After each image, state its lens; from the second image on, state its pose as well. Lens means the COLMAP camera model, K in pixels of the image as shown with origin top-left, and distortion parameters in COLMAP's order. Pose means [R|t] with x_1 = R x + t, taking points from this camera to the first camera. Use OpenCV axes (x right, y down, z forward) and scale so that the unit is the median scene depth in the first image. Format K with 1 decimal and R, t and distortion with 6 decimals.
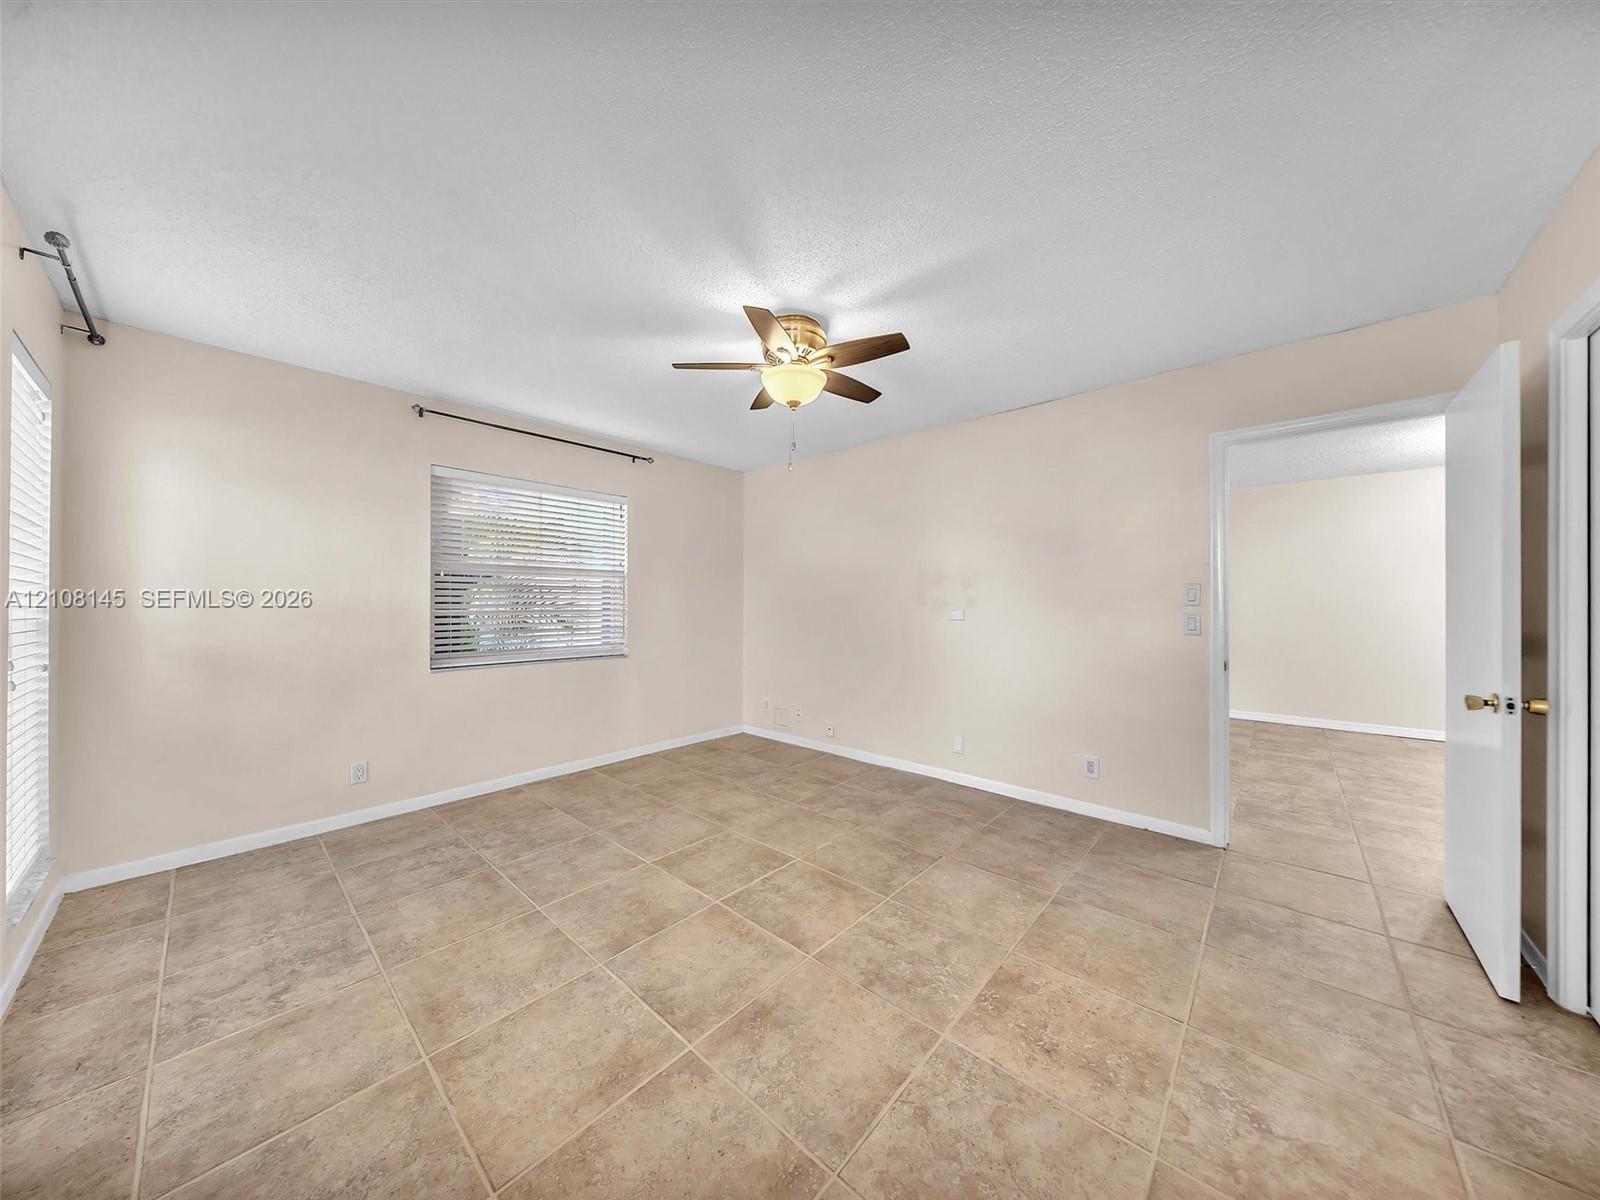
lens RADIAL K [[539.7, 0, 802.0], [0, 539.7, 602.4], [0, 0, 1]] dist [-0.001407, -0.000293]
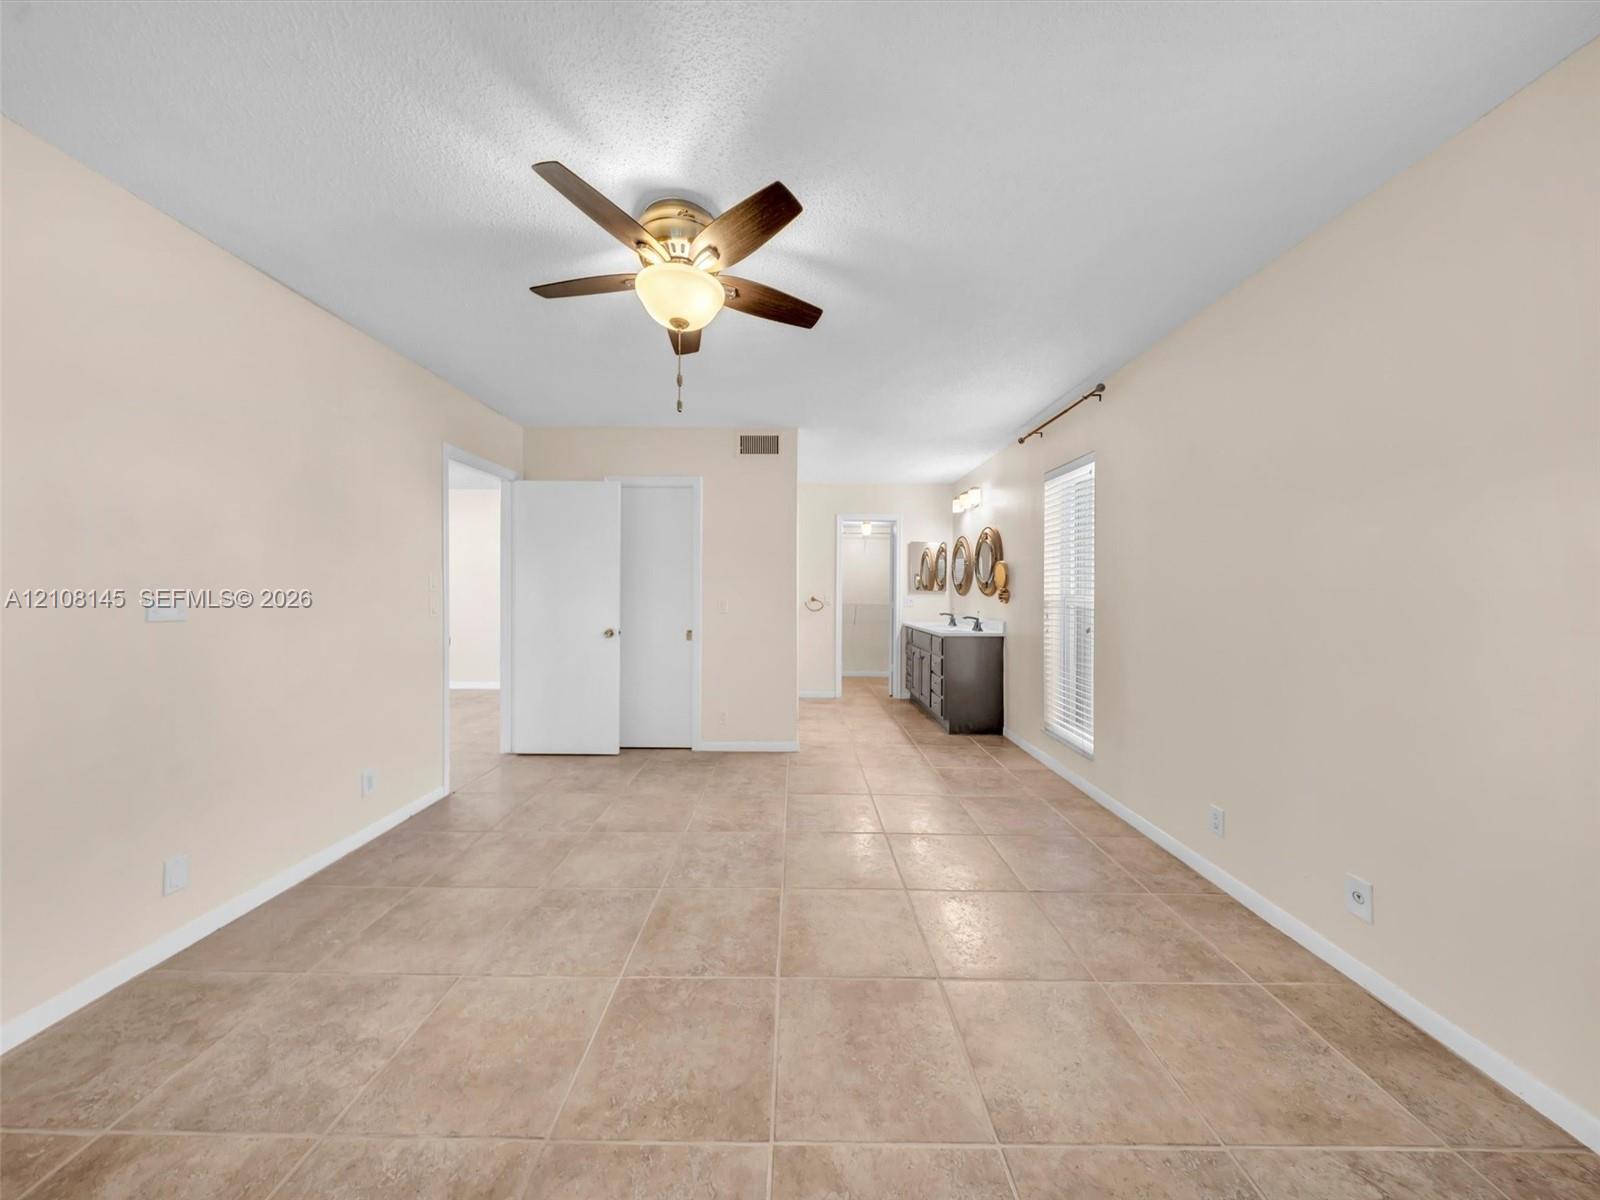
lens RADIAL K [[539.7, 0, 794.7], [0, 539.7, 592.2], [0, 0, 1]] dist [-0.001407, -0.000293]
pose [[-0.668816, -0.007413, 0.743391, -0.695839], [-0.006174, 0.999971, 0.004416, 0.002733], [-0.743403, -0.001636, -0.668842, 1.407779]]
